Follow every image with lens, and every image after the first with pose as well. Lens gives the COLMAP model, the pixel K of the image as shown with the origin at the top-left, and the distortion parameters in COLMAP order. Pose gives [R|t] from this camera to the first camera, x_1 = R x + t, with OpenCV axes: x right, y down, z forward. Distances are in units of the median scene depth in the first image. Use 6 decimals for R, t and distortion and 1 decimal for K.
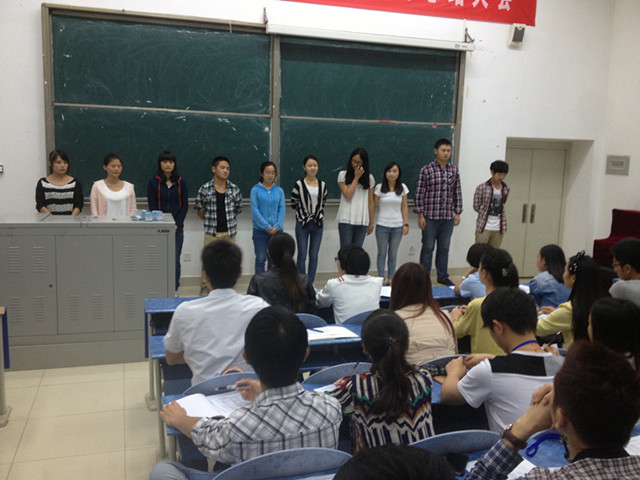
lens RADIAL K [[648.7, 0, 321.9], [0, 648.7, 240.3], [0, 0, 1]] dist [-0.013032, 0.000000]
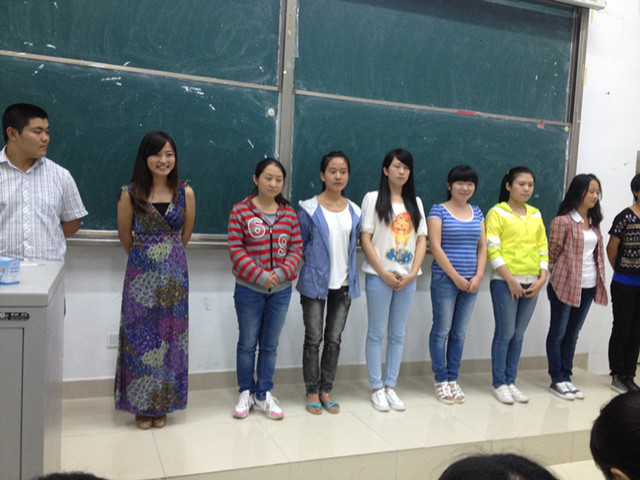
lens RADIAL K [[648.7, 0, 319.6], [0, 648.7, 238.5], [0, 0, 1]] dist [-0.013032, 0.000000]
pose [[0.999595, 0.019420, -0.020782, -0.028291], [-0.020913, 0.997024, -0.074195, -0.018393], [0.019279, 0.074599, 0.997027, 0.439441]]
